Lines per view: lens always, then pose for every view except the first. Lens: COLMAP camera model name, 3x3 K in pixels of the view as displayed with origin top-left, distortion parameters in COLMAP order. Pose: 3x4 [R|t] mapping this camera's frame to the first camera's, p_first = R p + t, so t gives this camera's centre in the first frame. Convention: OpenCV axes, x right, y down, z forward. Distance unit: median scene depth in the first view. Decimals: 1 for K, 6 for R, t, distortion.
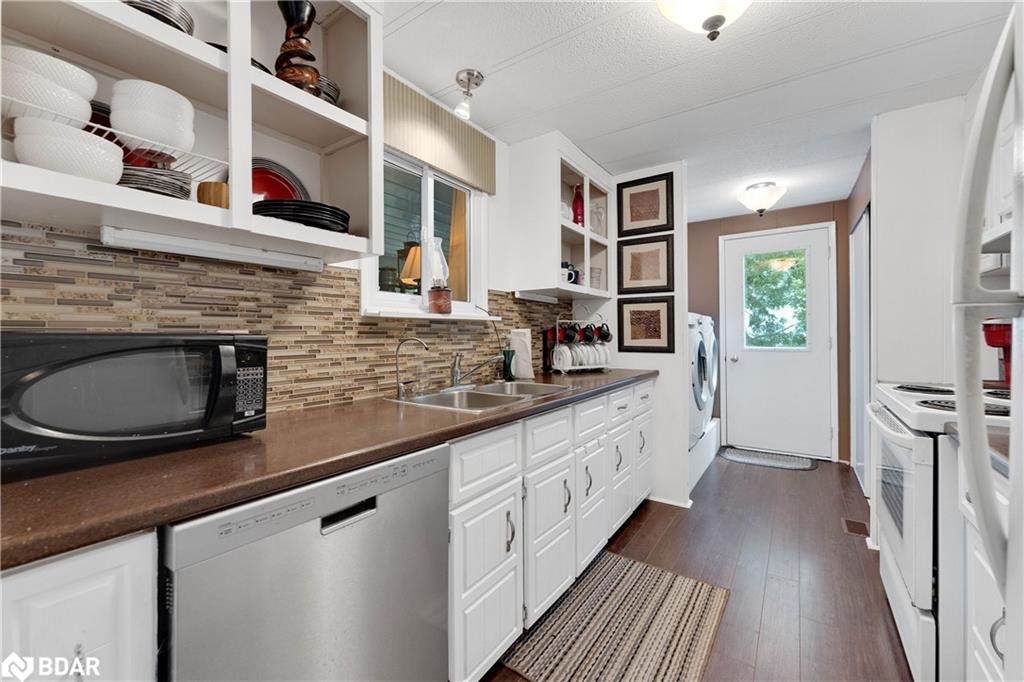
lens RADIAL K [[414.3, 0, 511.3], [0, 414.3, 332.7], [0, 0, 1]] dist [0.005594, -0.000599]
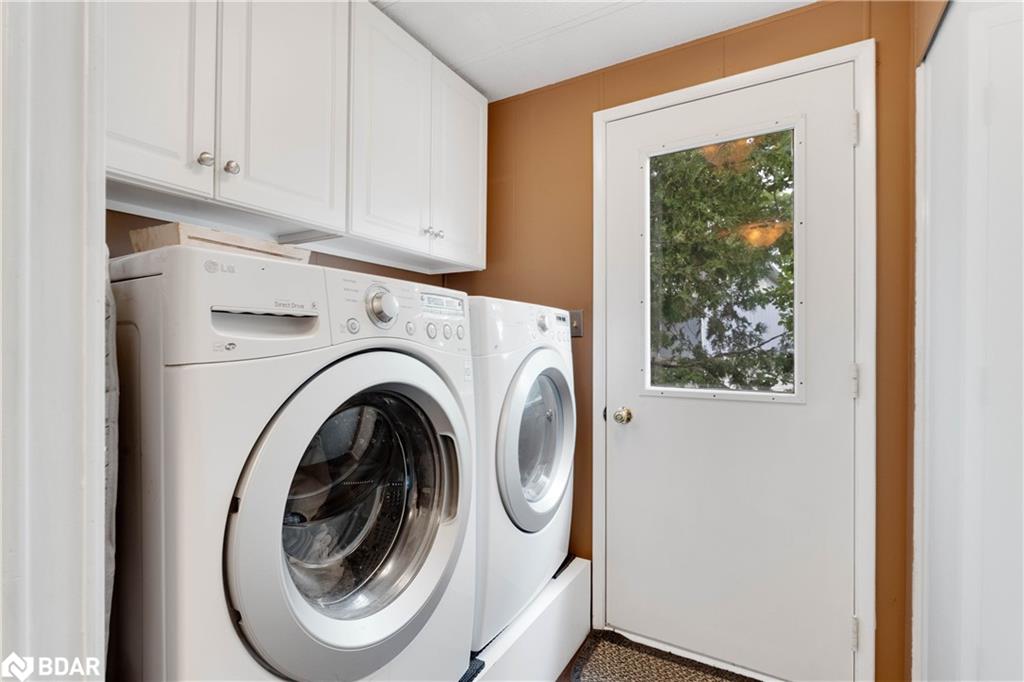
lens RADIAL K [[475.6, 0, 511.7], [0, 475.6, 341.8], [0, 0, 1]] dist [0.001434, -0.000030]
pose [[0.997356, 0.012599, 0.071570, 0.545591], [-0.012344, 0.999916, -0.003993, -0.006782], [-0.071614, 0.003099, 0.997428, 0.757435]]
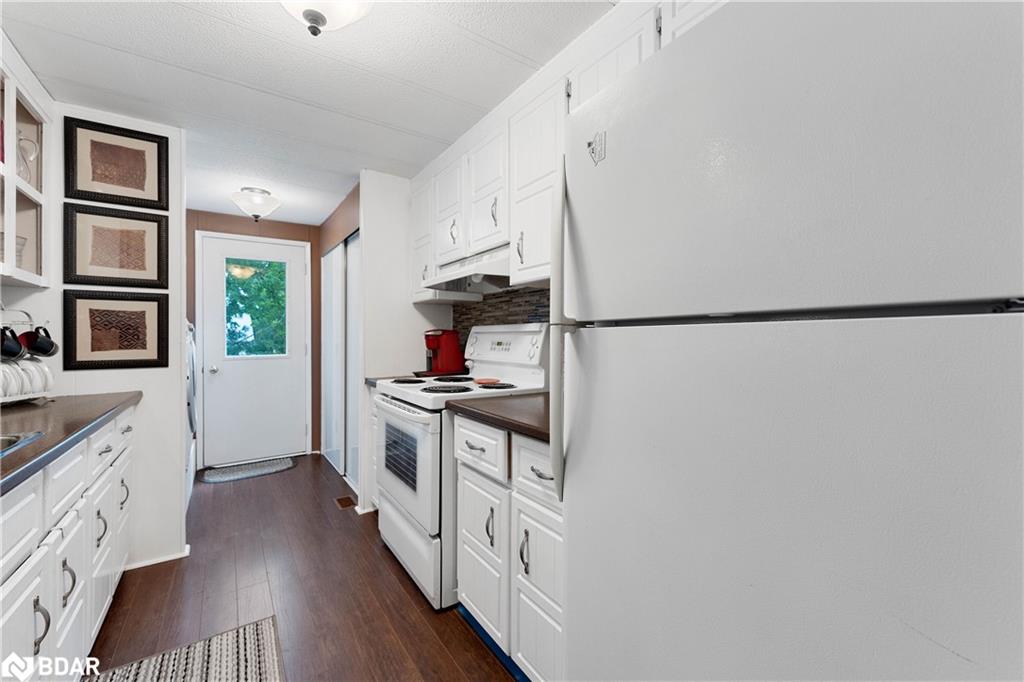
lens RADIAL K [[414.3, 0, 503.8], [0, 414.3, 335.4], [0, 0, 1]] dist [0.005594, -0.000599]
pose [[0.367451, 0.009172, 0.929998, -0.102681], [0.002361, 0.999939, -0.010795, -0.000700], [-0.930040, 0.006162, 0.367407, 0.107645]]
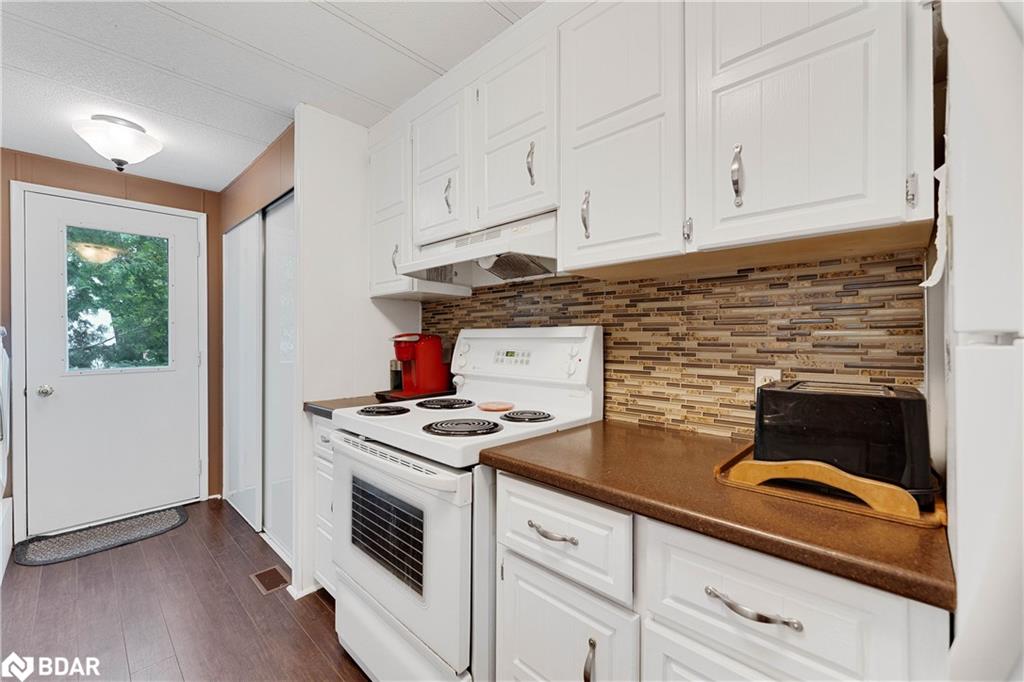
lens RADIAL K [[414.3, 0, 507.8], [0, 414.3, 339.4], [0, 0, 1]] dist [0.005594, -0.000599]
pose [[0.161748, 0.004674, 0.986821, 0.060094], [0.001589, 0.999986, -0.004997, -0.011187], [-0.986831, 0.002376, 0.161739, 0.321162]]
